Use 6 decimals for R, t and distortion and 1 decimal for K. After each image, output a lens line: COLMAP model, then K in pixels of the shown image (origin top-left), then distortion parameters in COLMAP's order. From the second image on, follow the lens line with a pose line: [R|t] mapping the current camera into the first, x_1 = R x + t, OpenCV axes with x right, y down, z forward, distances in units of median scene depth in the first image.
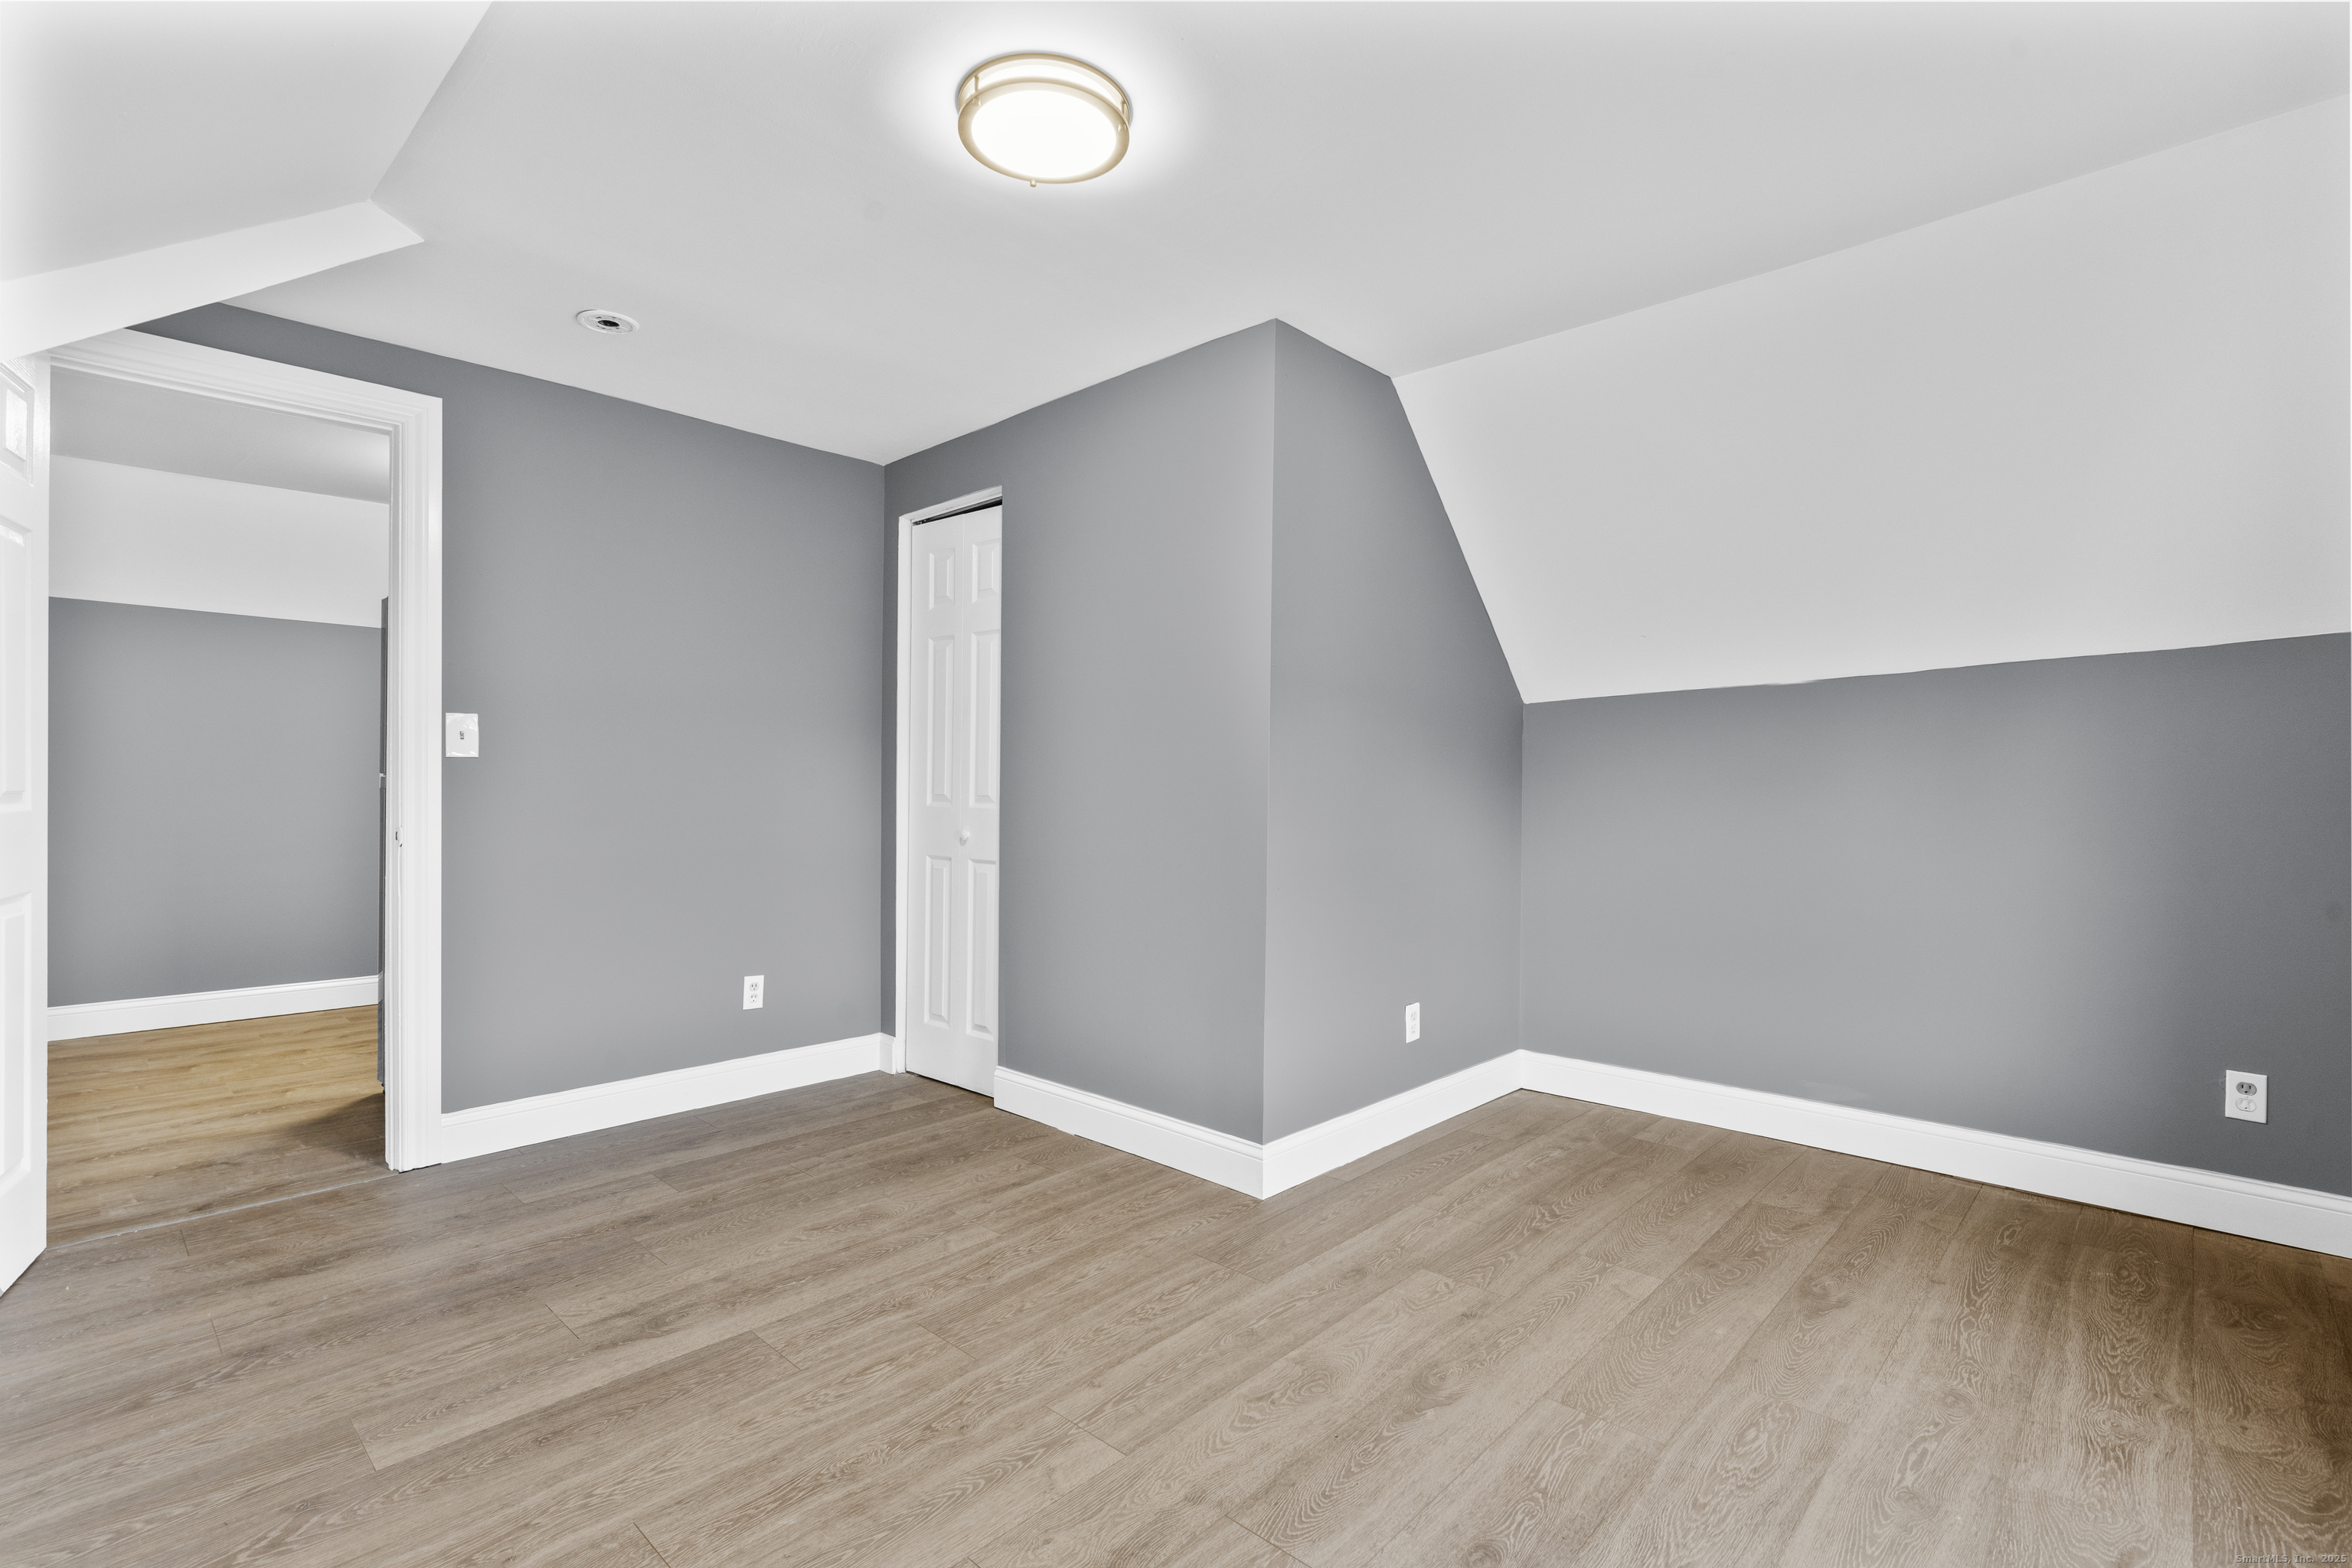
lens RADIAL K [[1077.6, 0, 1173.8], [0, 1077.6, 786.8], [0, 0, 1]] dist [0.000056, 0.000722]
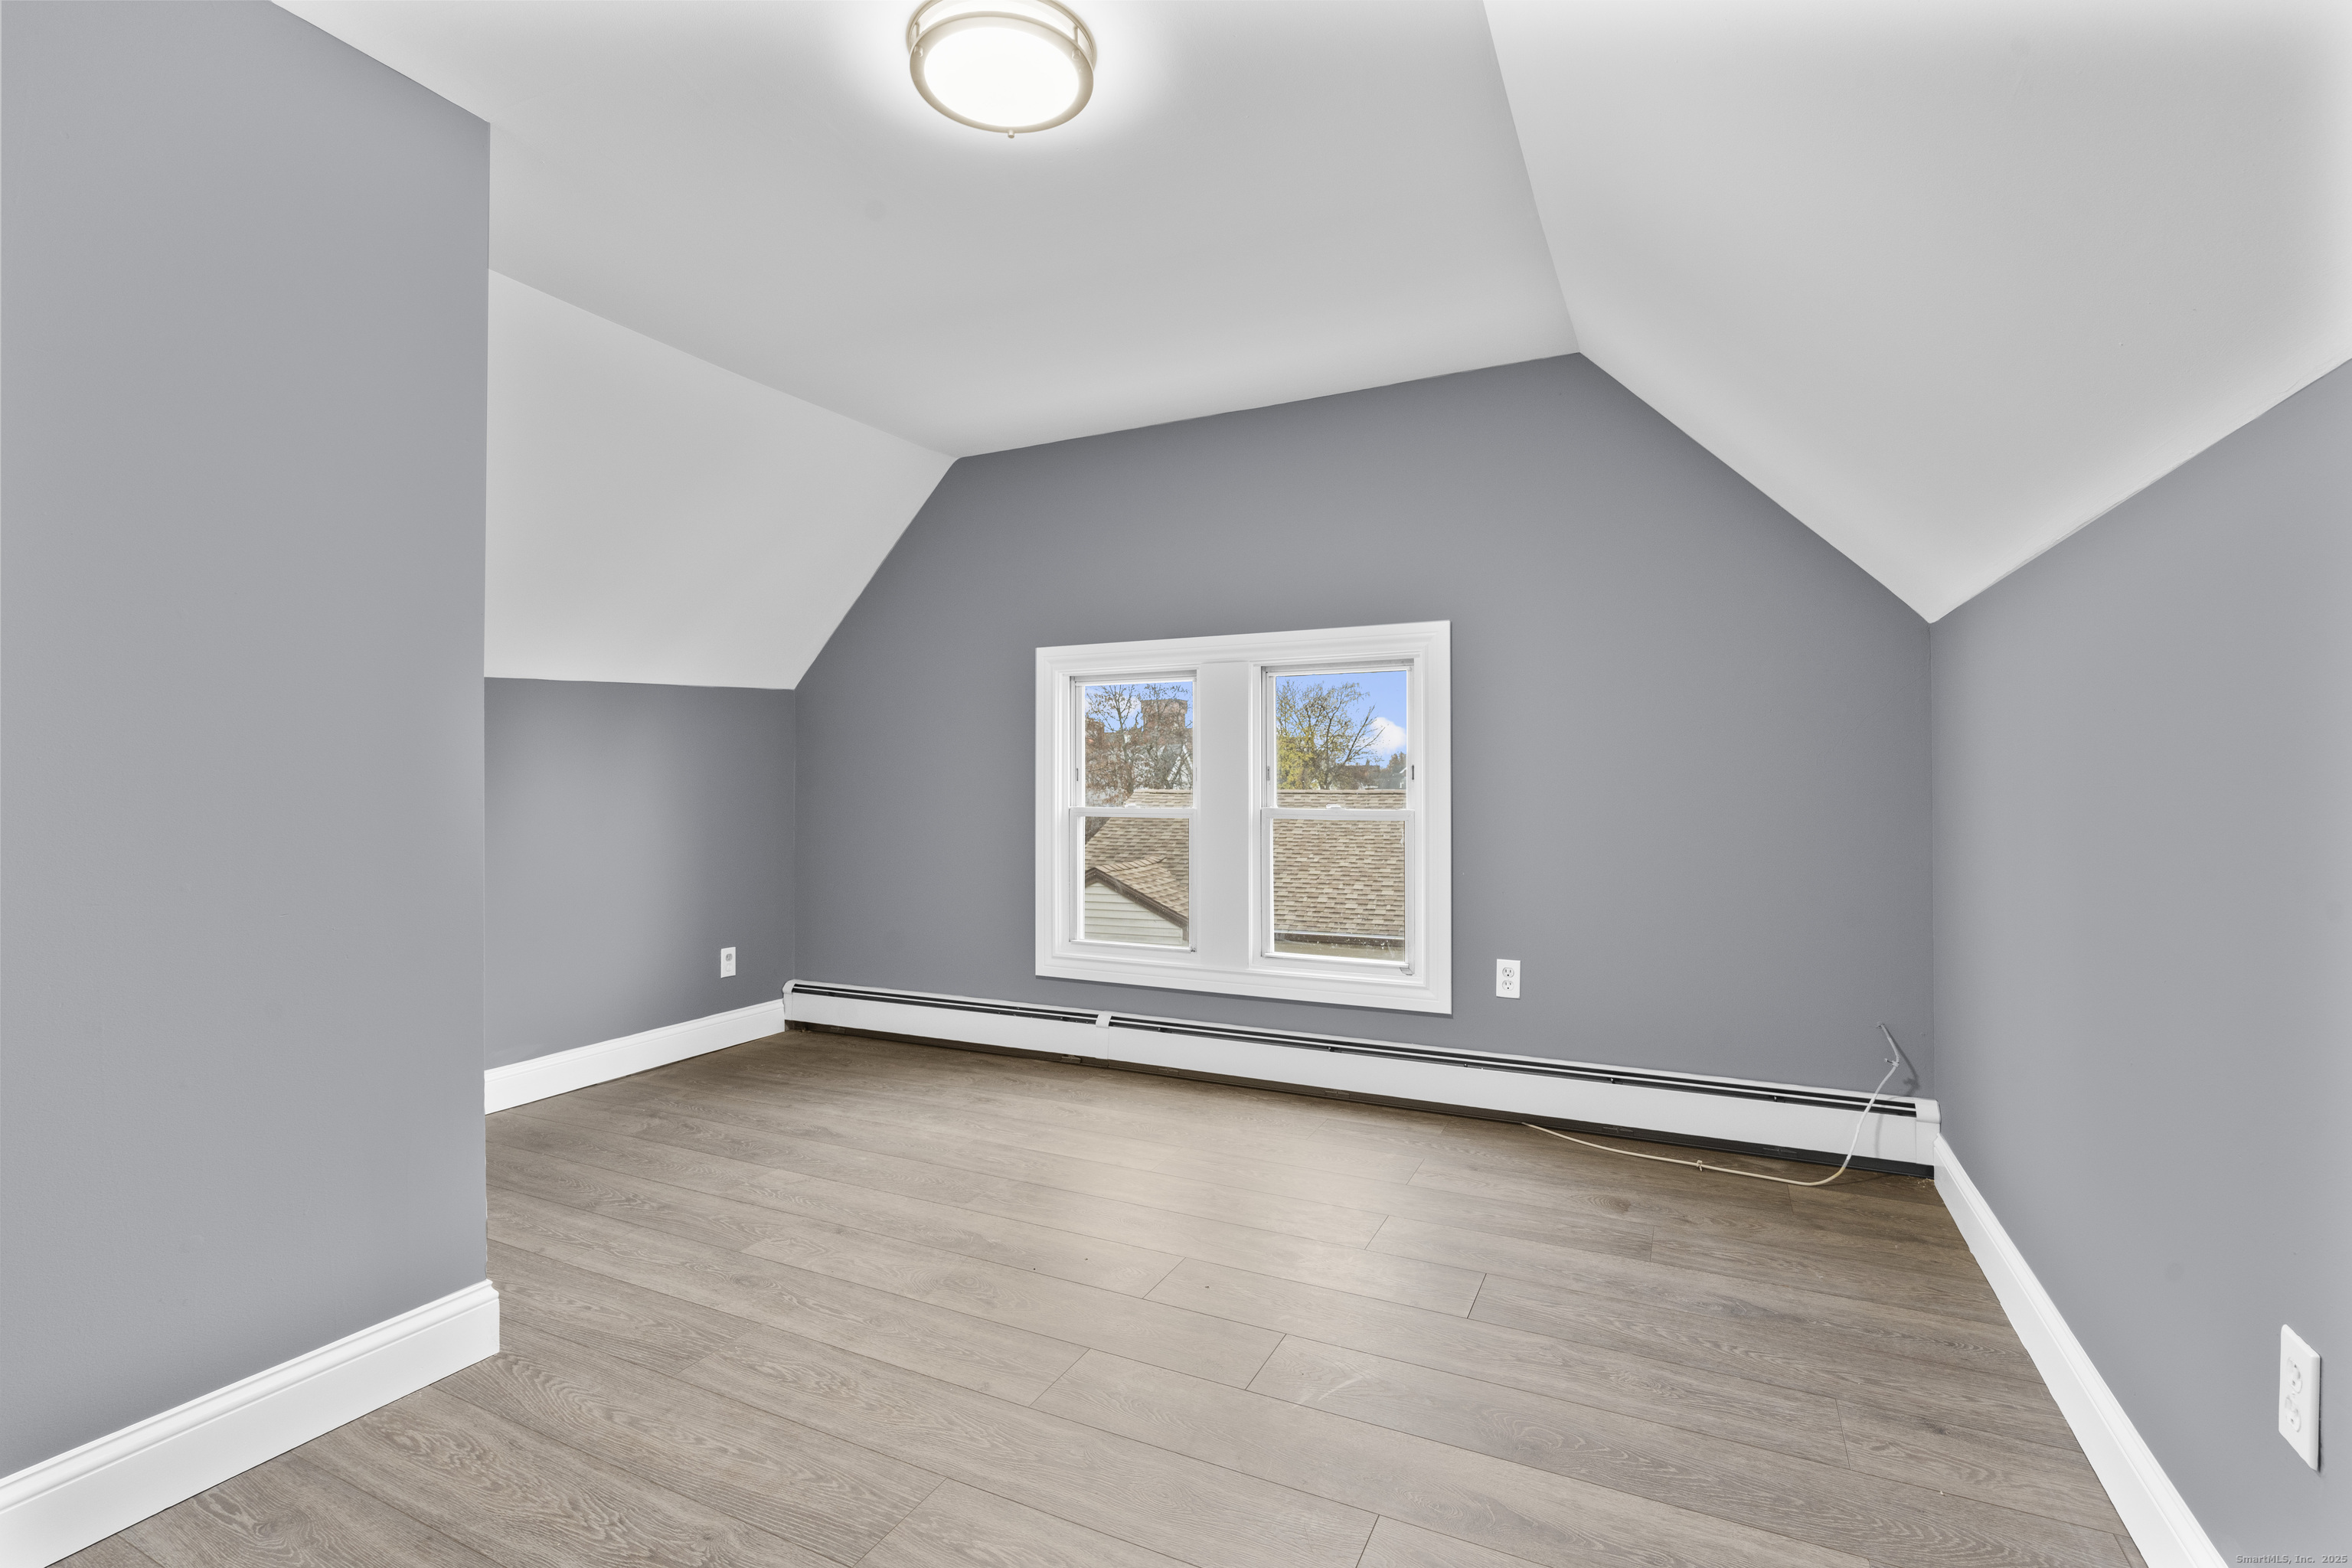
lens RADIAL K [[1077.6, 0, 1172.0], [0, 1077.6, 779.9], [0, 0, 1]] dist [0.000056, 0.000722]
pose [[-0.297732, -0.002583, 0.954646, -0.848446], [0.005856, 0.999973, 0.004532, 0.003576], [-0.954632, 0.006939, -0.297708, 0.908195]]
